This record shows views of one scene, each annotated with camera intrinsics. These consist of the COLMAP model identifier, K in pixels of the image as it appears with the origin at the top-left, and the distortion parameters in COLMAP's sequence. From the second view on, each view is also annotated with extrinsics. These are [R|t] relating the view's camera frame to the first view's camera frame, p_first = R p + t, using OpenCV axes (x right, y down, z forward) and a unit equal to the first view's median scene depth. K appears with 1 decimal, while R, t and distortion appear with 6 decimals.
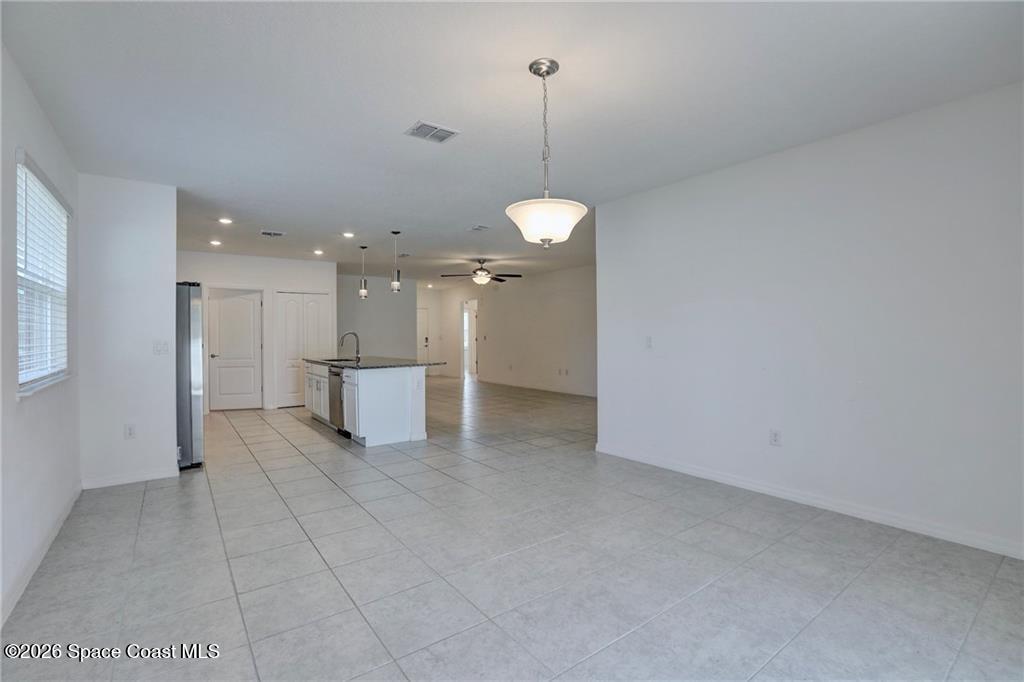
lens RADIAL K [[462.2, 0, 513.6], [0, 462.2, 341.0], [0, 0, 1]] dist [-0.034107, 0.000116]
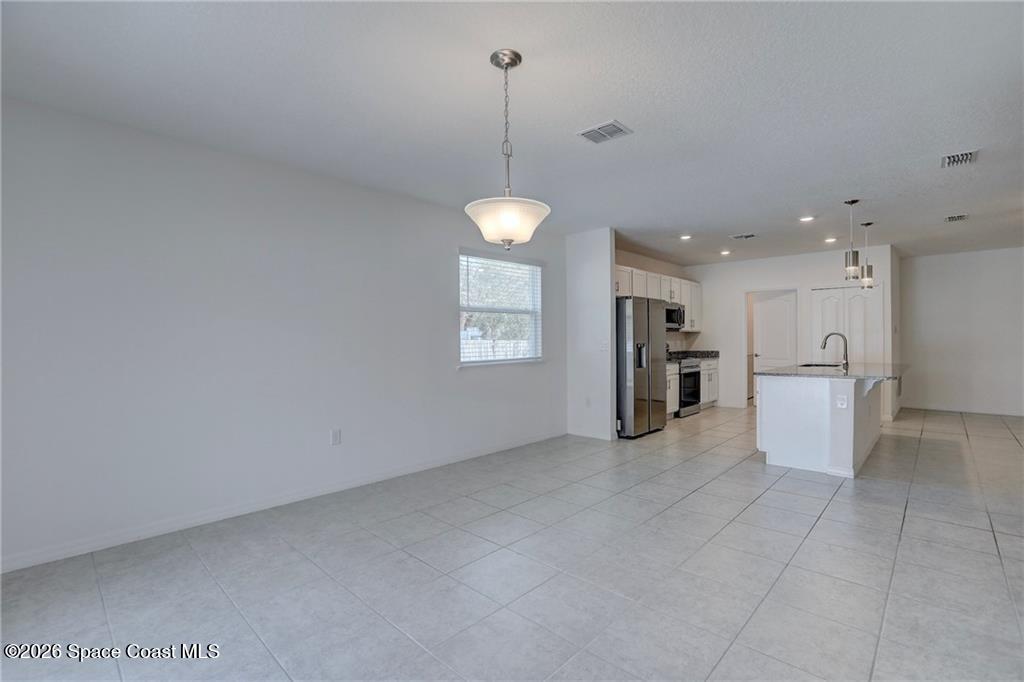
lens RADIAL K [[462.2, 0, 513.6], [0, 462.2, 341.0], [0, 0, 1]] dist [-0.034107, 0.000116]
pose [[0.182276, 0.011029, -0.983186, 0.594327], [-0.009251, 0.999912, 0.009501, -0.010667], [0.983204, 0.007363, 0.182362, 0.486330]]
